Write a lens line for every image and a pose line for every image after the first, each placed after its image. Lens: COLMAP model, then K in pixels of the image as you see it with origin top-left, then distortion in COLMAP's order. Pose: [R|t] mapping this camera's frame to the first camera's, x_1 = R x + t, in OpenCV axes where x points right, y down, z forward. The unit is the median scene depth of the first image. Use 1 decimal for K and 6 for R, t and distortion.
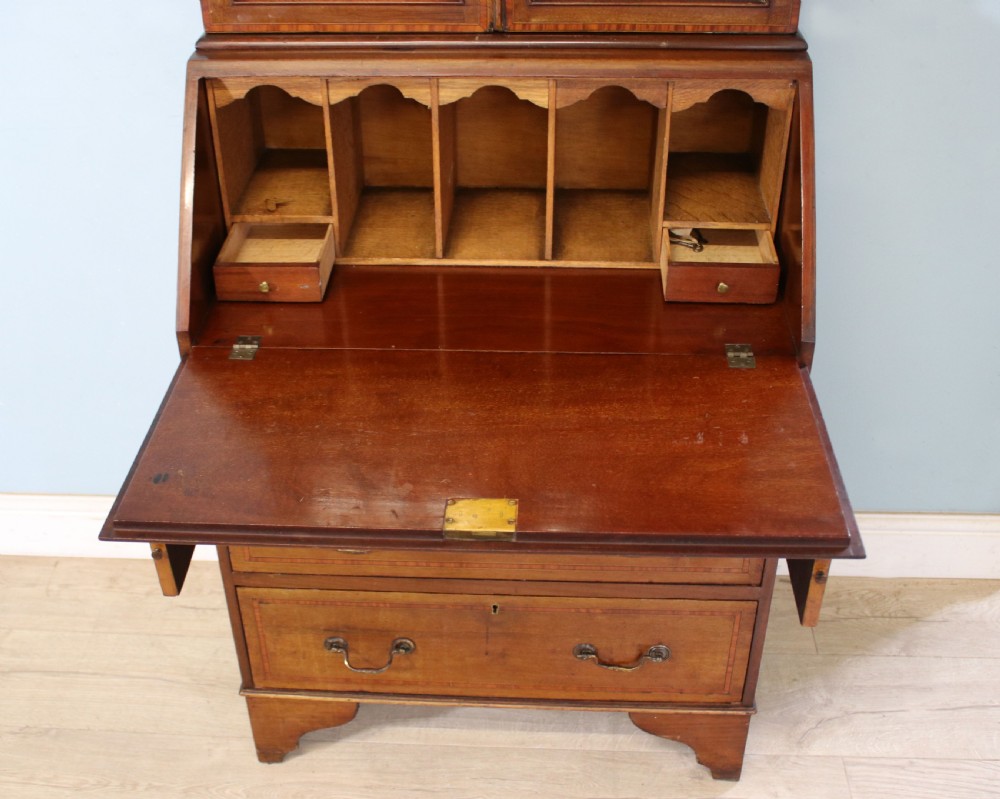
lens RADIAL K [[1205.0, 0, 456.8], [0, 1205.0, 423.2], [0, 0, 1]] dist [-0.135805, 0.103601]
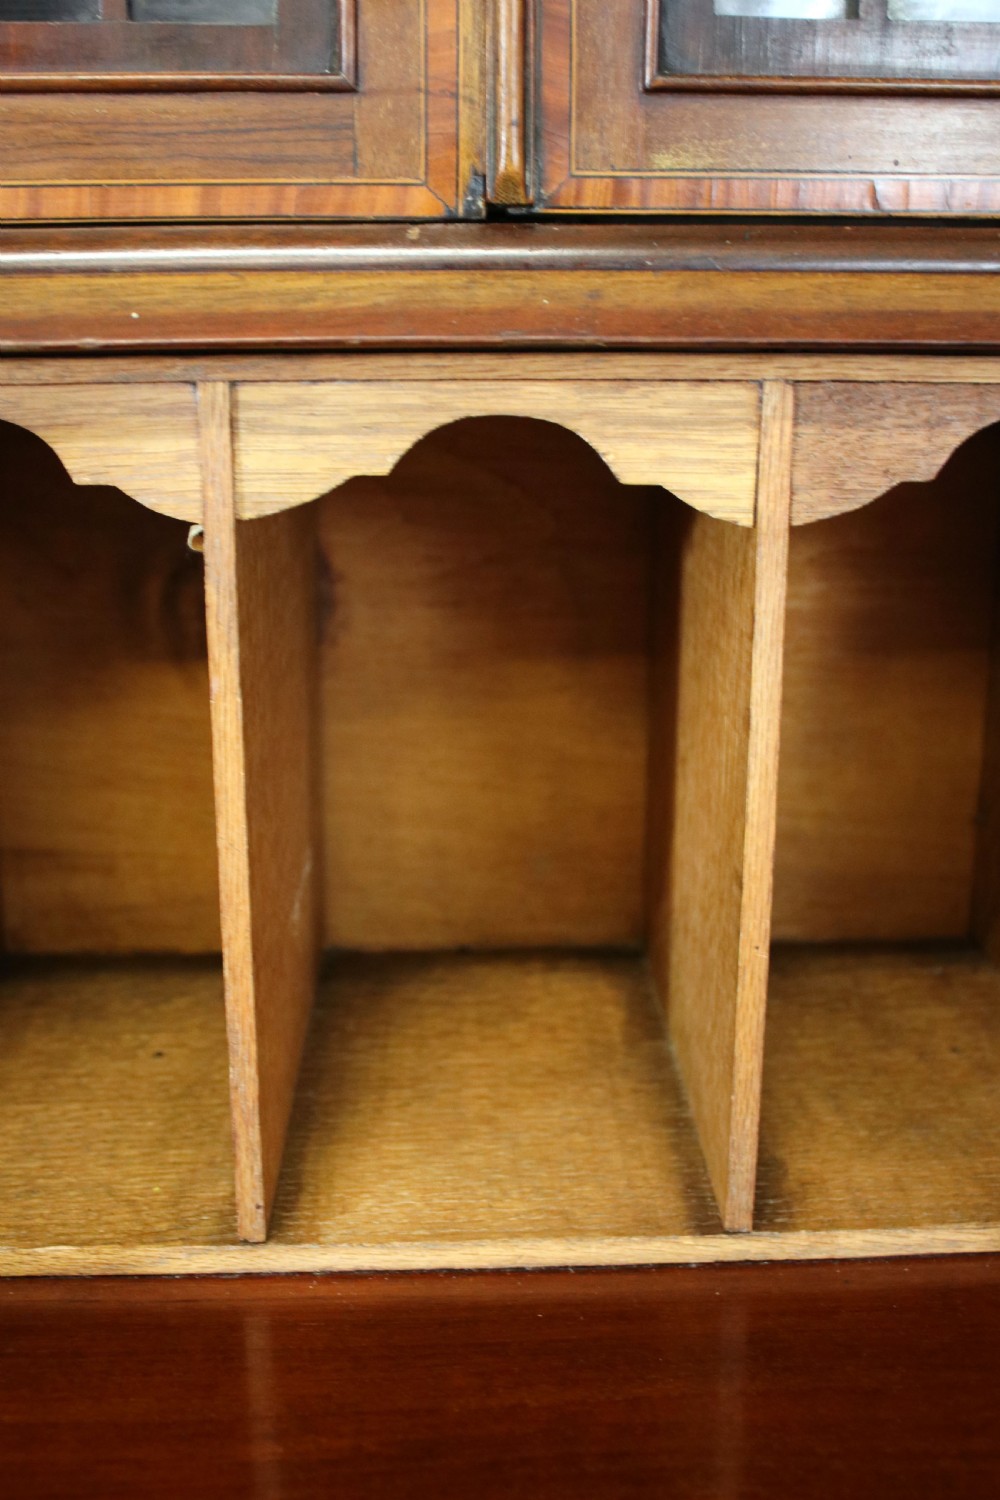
lens RADIAL K [[1526.3, 0, 500.0], [0, 1526.3, 750.0], [0, 0, 1]] dist [-0.136427, 0.158050]
pose [[0.993233, -0.008684, 0.115814, -0.000320], [0.049152, 0.934925, -0.351425, -0.116689], [-0.105225, 0.354739, 0.929025, 0.670006]]
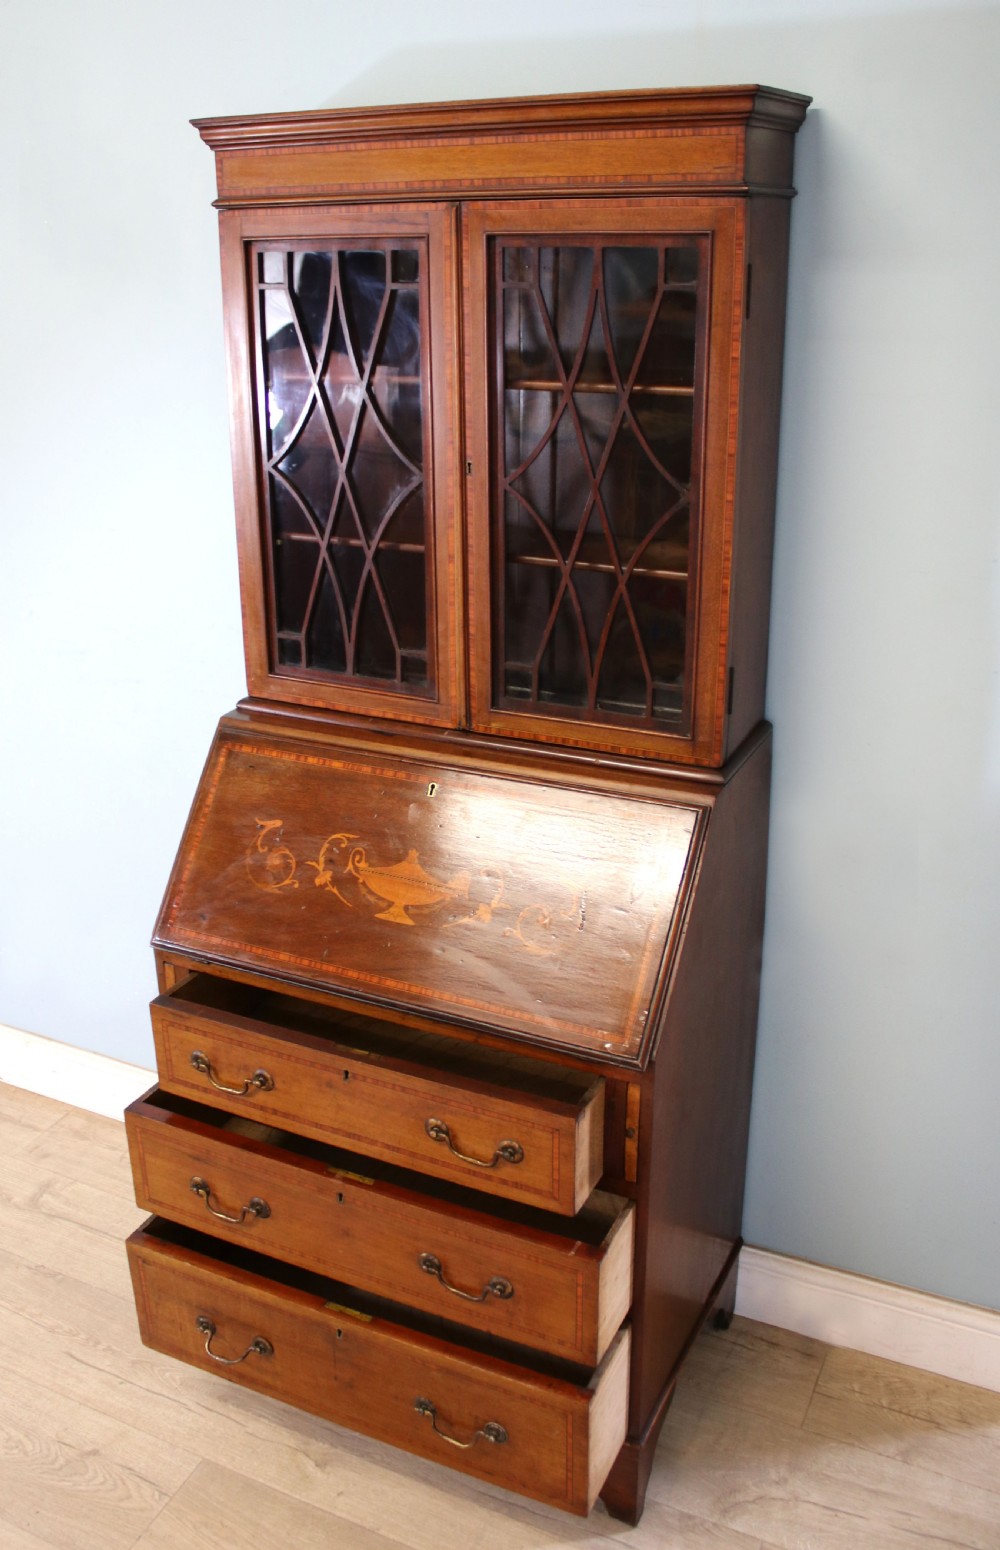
lens RADIAL K [[1413.5, 0, 470.2], [0, 1413.5, 757.5], [0, 0, 1]] dist [-0.170670, 0.149218]
pose [[0.922640, 0.144662, -0.357502, 0.452977], [-0.226581, 0.953457, -0.198947, -0.034245], [0.312083, 0.264560, 0.912476, -0.185160]]
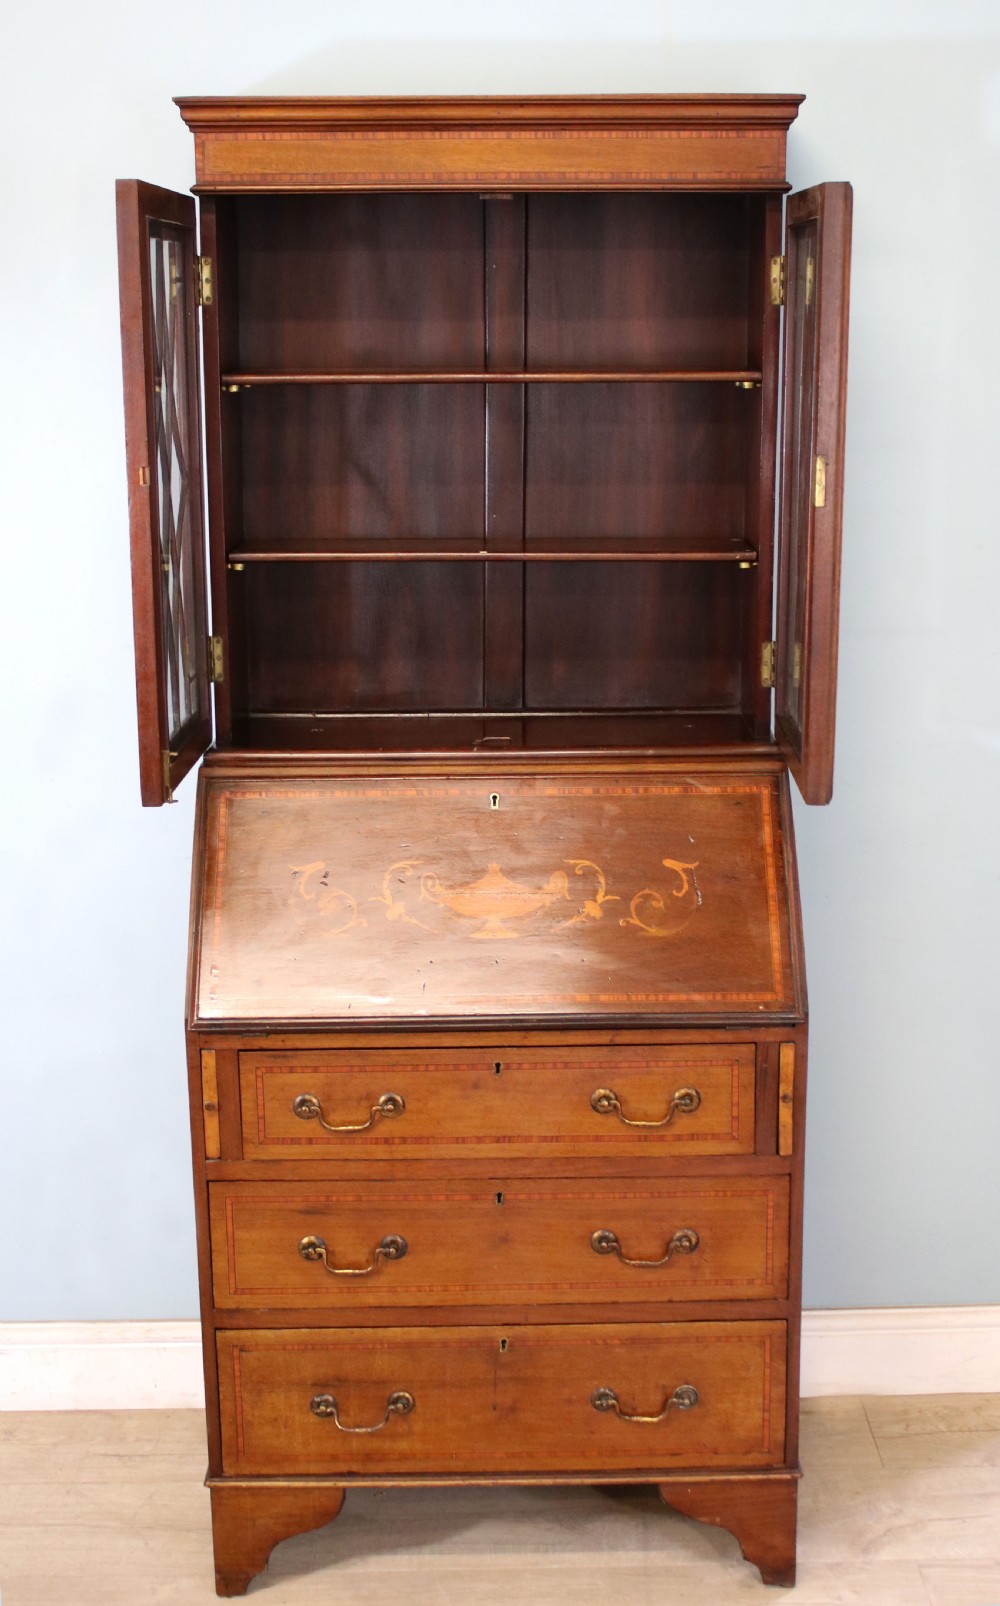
lens RADIAL K [[2060.2, 0, 541.4], [0, 2060.2, 770.8], [0, 0, 1]] dist [-0.079058, 0.088670]
pose [[0.995600, -0.002471, 0.093671, -0.083815], [0.038285, 0.923135, -0.382564, 0.346377], [-0.085525, 0.384467, 0.919168, -0.596225]]
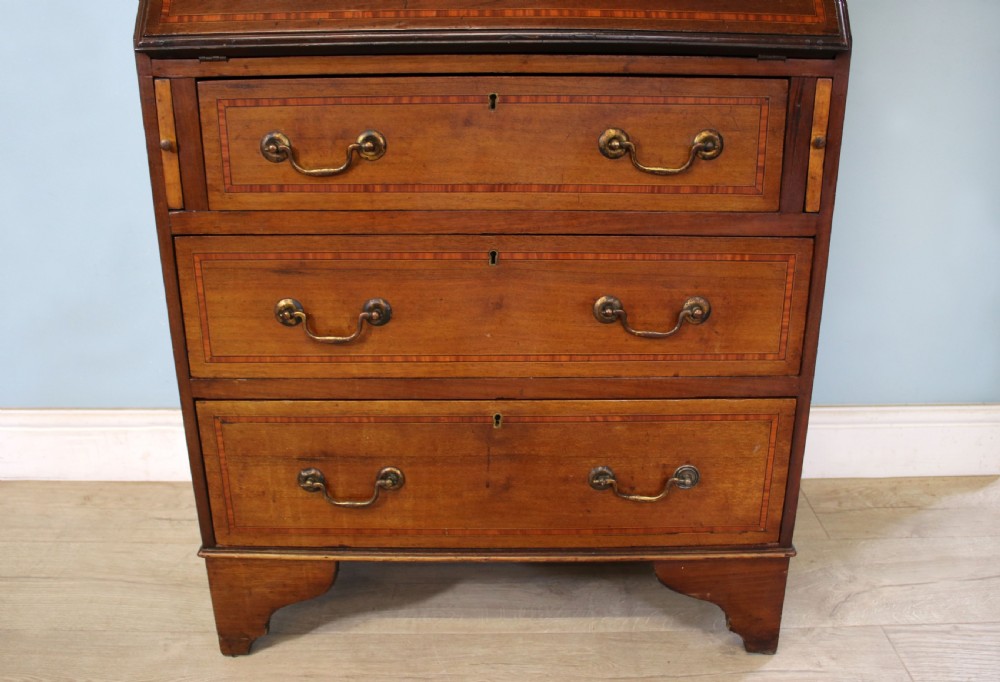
lens RADIAL K [[916.1, 0, 516.9], [0, 916.1, 341.9], [0, 0, 1]] dist [-0.172586, 0.154158]
pose [[0.996317, -0.004261, 0.085645, -0.010063], [0.025229, 0.969125, -0.245277, 0.259275], [-0.081956, 0.246535, 0.965662, 0.352099]]
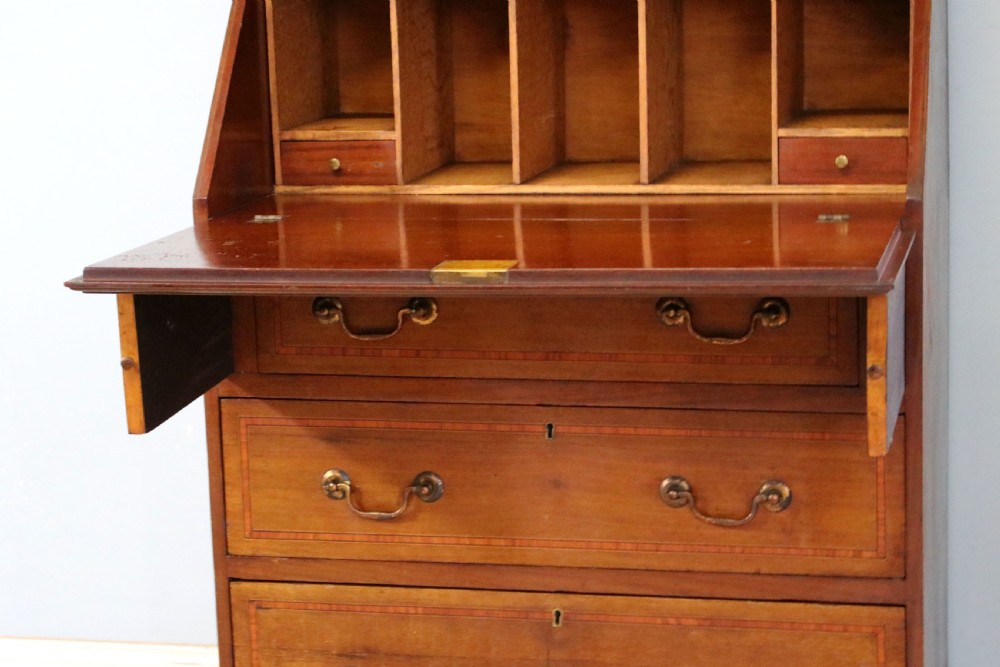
lens RADIAL K [[2275.3, 0, 500.0], [0, 2275.3, 333.5], [0, 0, 1]] dist [0.010035, 0.087606]
pose [[0.986028, 0.024039, -0.164838, 0.226500], [-0.090987, 0.906605, -0.412054, 0.582405], [0.139538, 0.421295, 0.896125, -0.361423]]
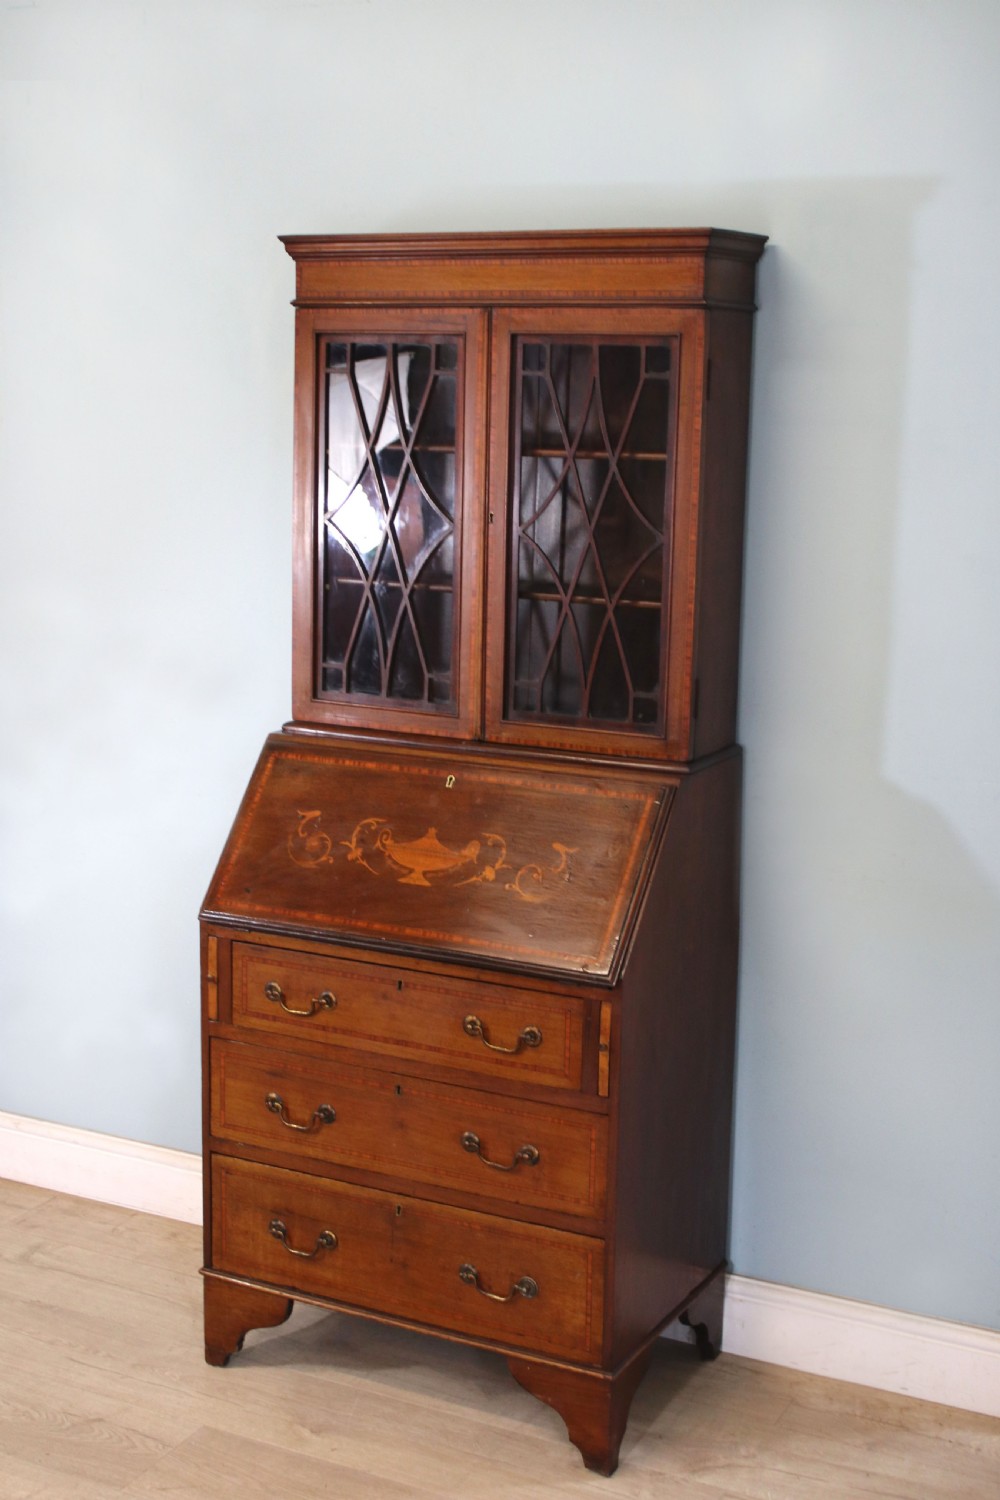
lens RADIAL K [[2052.6, 0, 500.0], [0, 2052.6, 750.0], [0, 0, 1]] dist [-0.059914, 0.035214]
pose [[0.916822, 0.110184, -0.383793, 0.817846], [-0.262598, 0.890455, -0.371662, 0.461652], [0.300799, 0.441531, 0.845322, -0.814130]]
